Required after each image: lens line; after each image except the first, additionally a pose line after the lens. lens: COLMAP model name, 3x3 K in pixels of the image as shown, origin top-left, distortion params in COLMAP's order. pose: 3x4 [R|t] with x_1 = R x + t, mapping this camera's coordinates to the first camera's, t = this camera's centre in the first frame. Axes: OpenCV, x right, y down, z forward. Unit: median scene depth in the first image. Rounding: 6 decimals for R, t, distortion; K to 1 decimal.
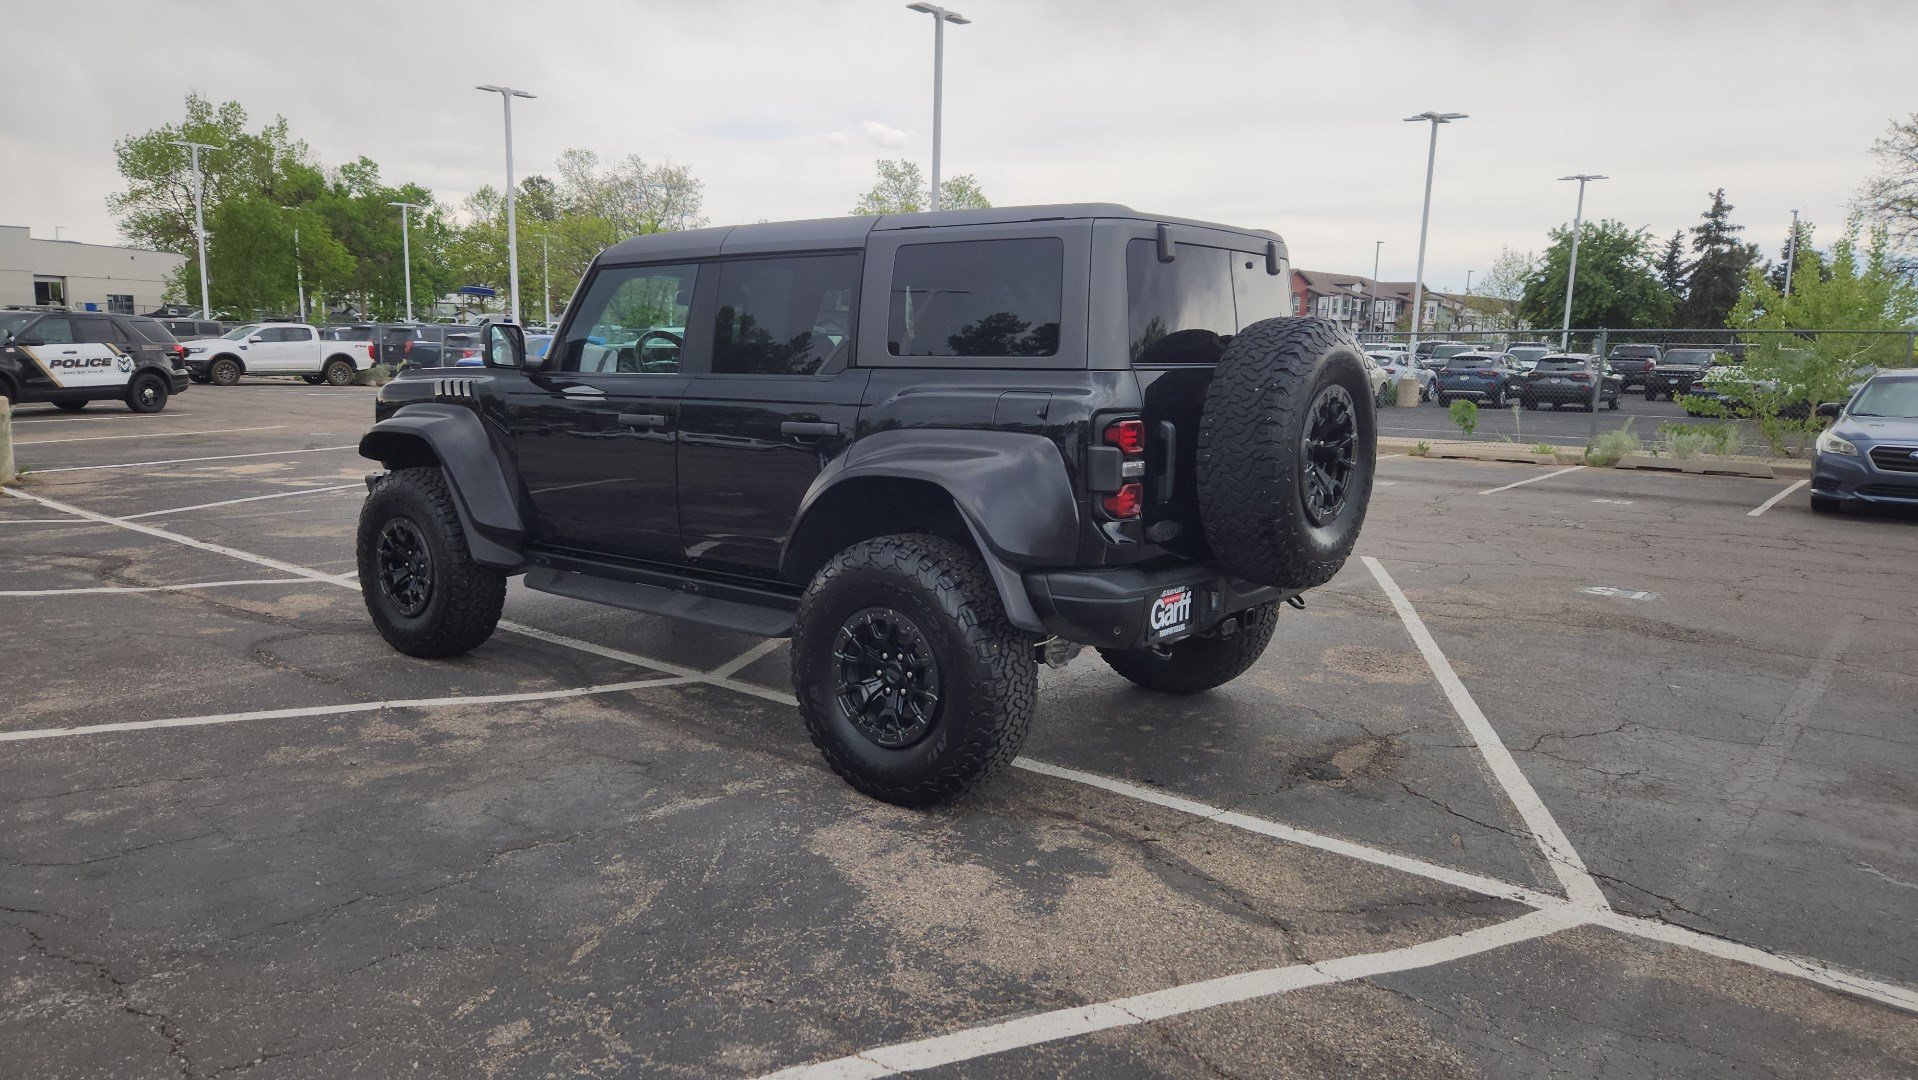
lens RADIAL K [[1281.2, 0, 918.7], [0, 1281.2, 533.5], [0, 0, 1]] dist [0.071211, -0.057006]
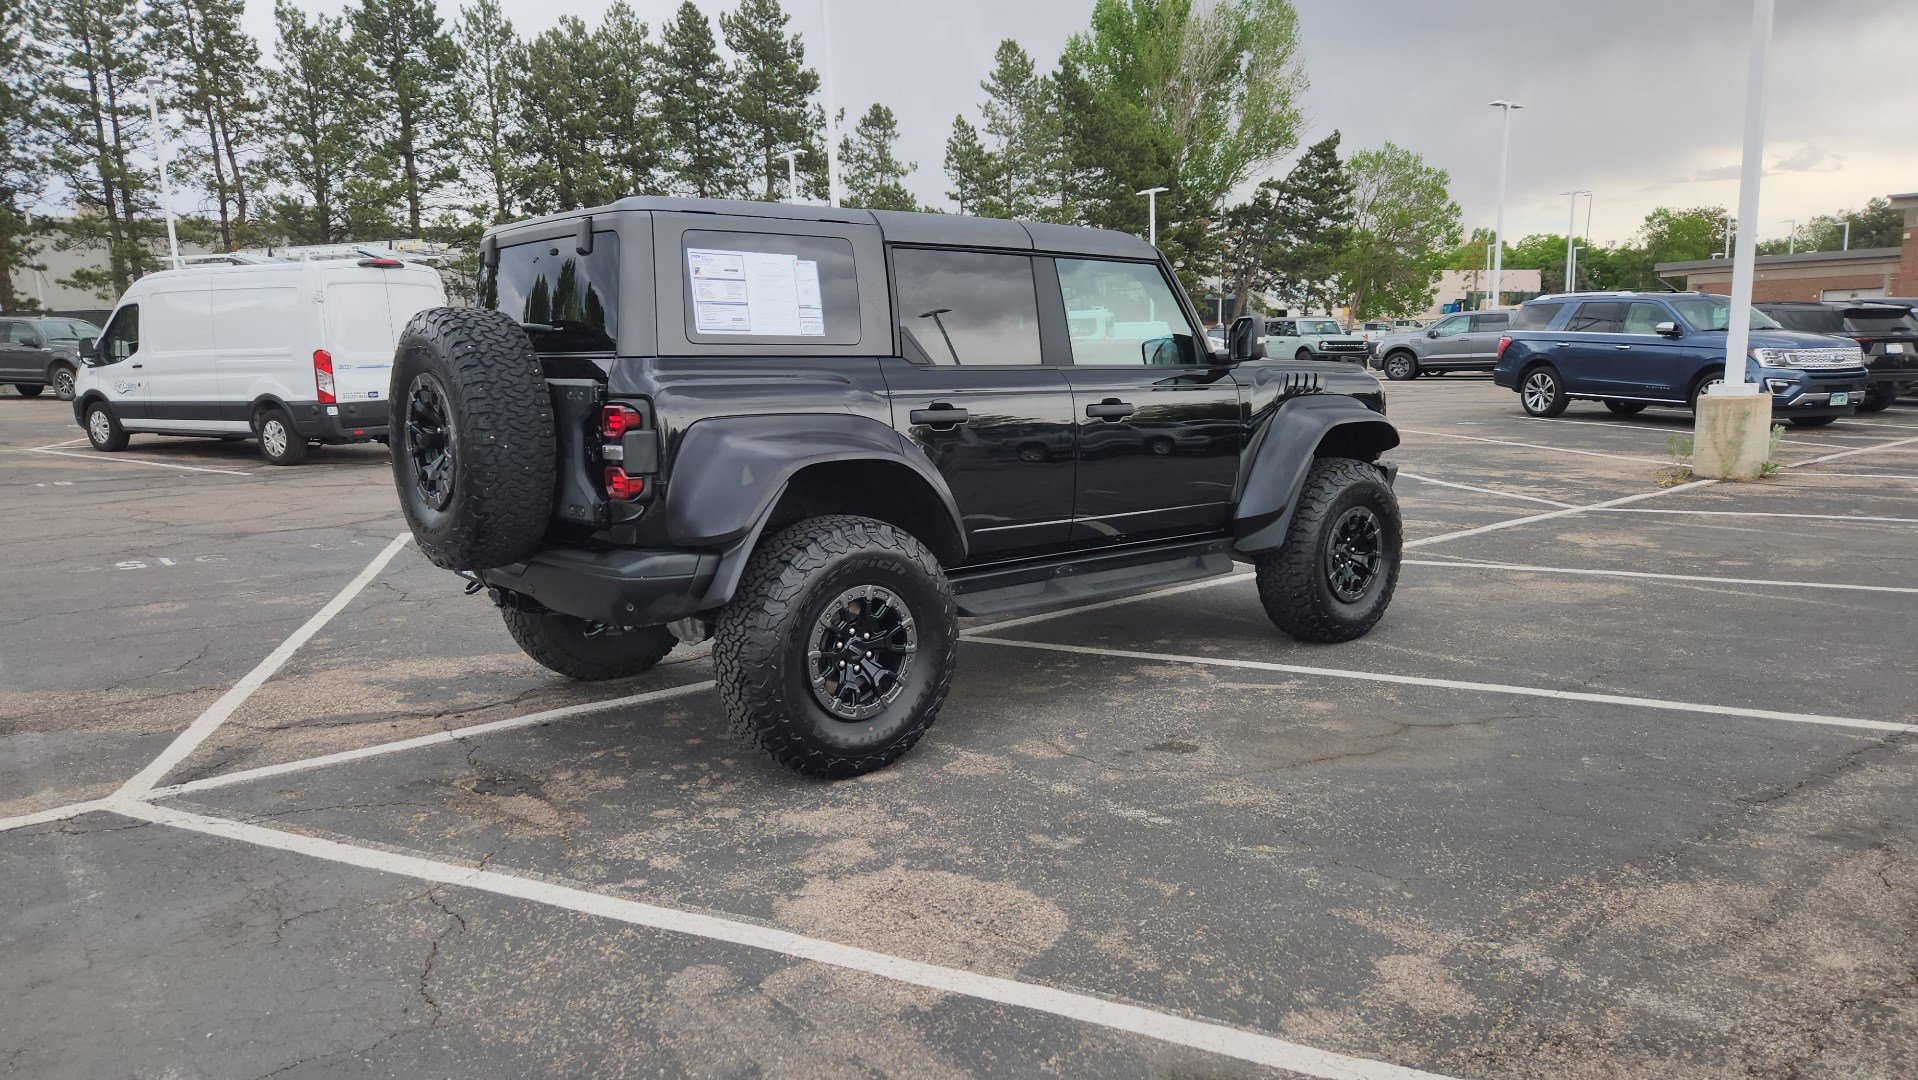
lens RADIAL K [[1283.7, 0, 931.0], [0, 1283.7, 546.4], [0, 0, 1]] dist [0.071374, -0.057099]
pose [[-0.198668, 0.134093, -0.970850, 1.020372], [-0.128442, 0.978490, 0.161431, -0.160405], [0.971614, 0.156769, -0.177172, 1.287174]]
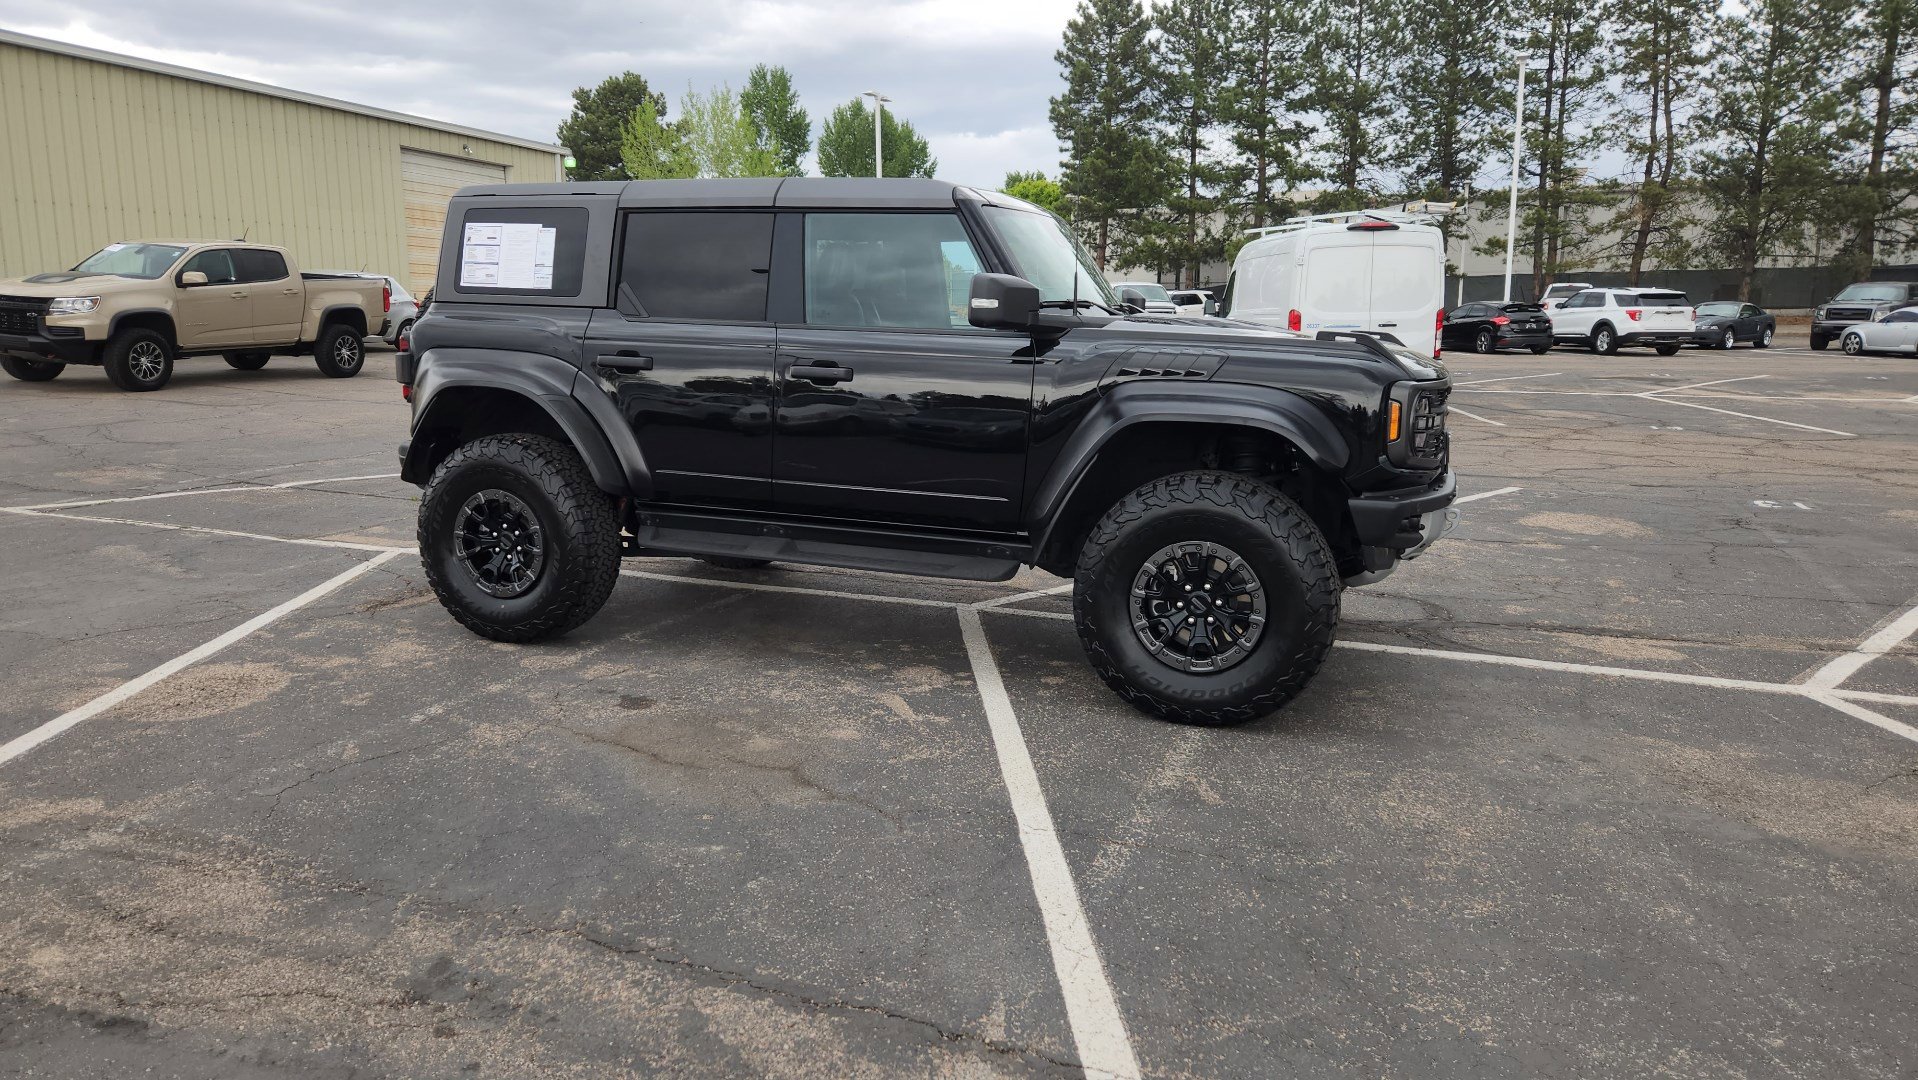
lens RADIAL K [[1283.7, 0, 938.9], [0, 1283.7, 536.9], [0, 0, 1]] dist [0.071374, -0.057099]
pose [[-0.953250, 0.022046, -0.301379, 0.208662], [-0.072082, 0.951956, 0.297632, -0.294137], [0.293461, 0.305441, -0.905862, 2.153385]]
